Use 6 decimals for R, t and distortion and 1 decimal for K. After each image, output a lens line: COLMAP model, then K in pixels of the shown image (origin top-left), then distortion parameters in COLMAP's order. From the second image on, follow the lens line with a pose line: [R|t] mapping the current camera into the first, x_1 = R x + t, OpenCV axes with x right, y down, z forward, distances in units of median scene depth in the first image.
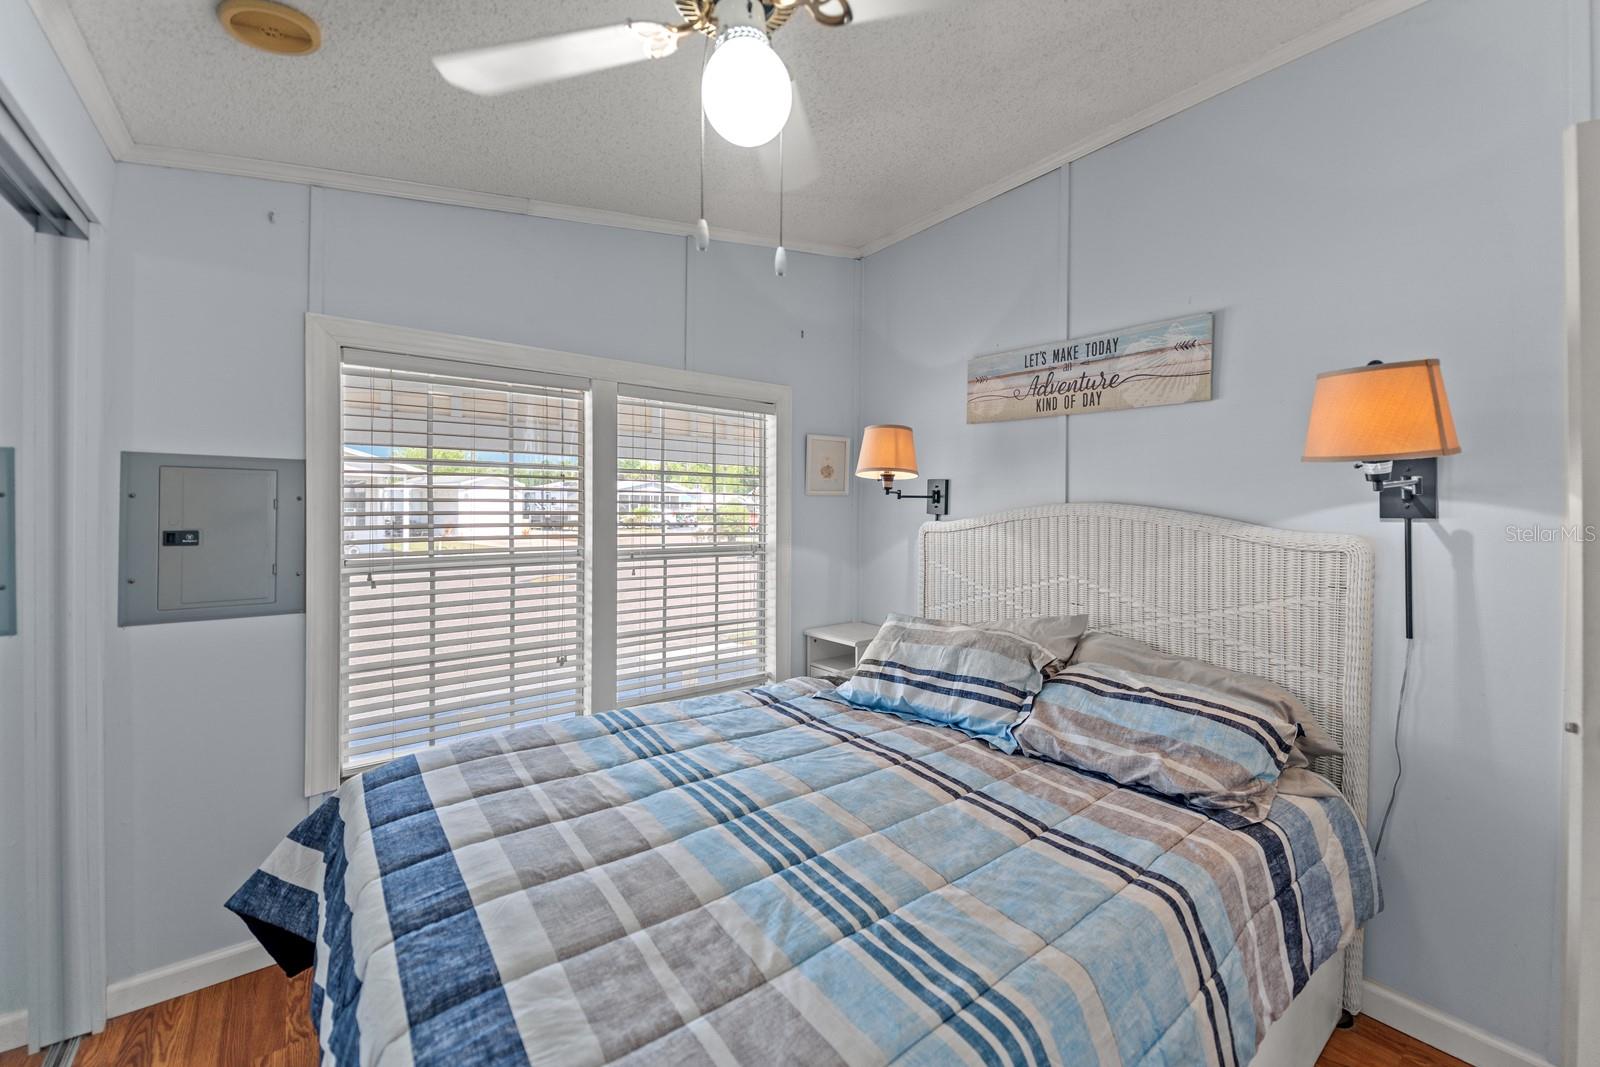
lens RADIAL K [[629.2, 0, 799.0], [0, 629.2, 517.1], [0, 0, 1]] dist [0.028795, -0.012884]
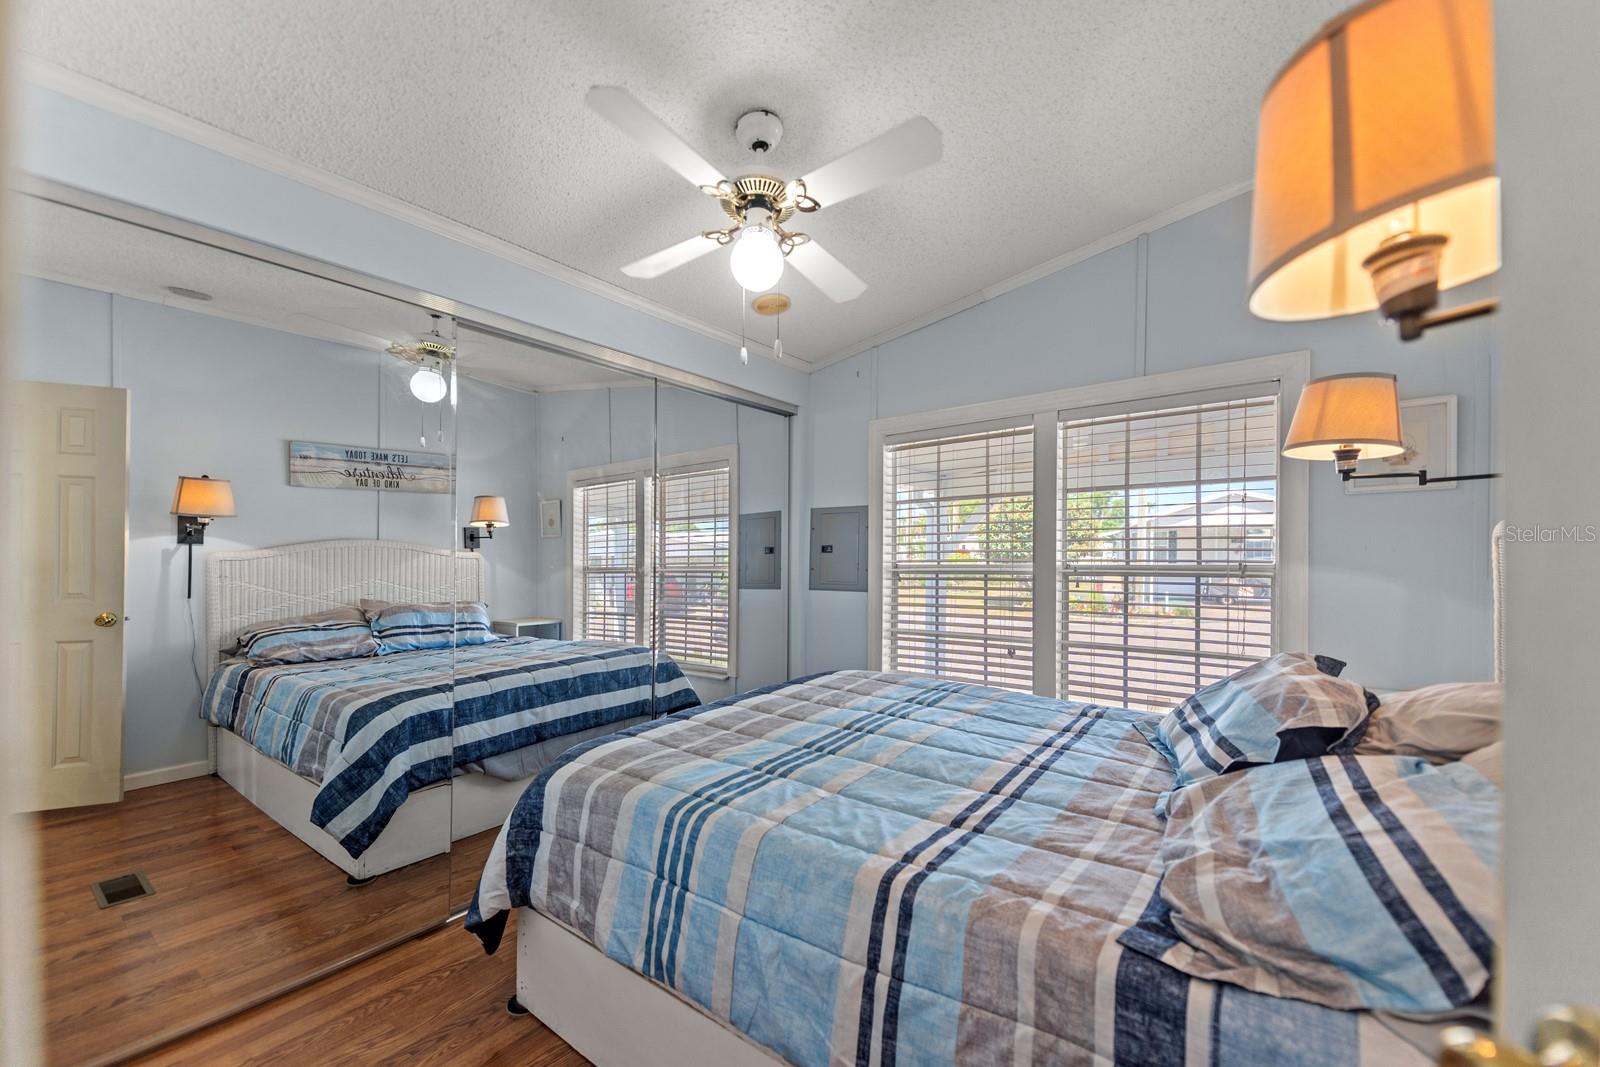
lens RADIAL K [[633.8, 0, 804.9], [0, 633.8, 557.2], [0, 0, 1]] dist [0.027696, -0.013005]
pose [[0.267163, -0.010135, -0.963598, 1.003924], [-0.006198, 0.999906, -0.012235, 0.089020], [0.963632, 0.009241, 0.267075, 0.423125]]
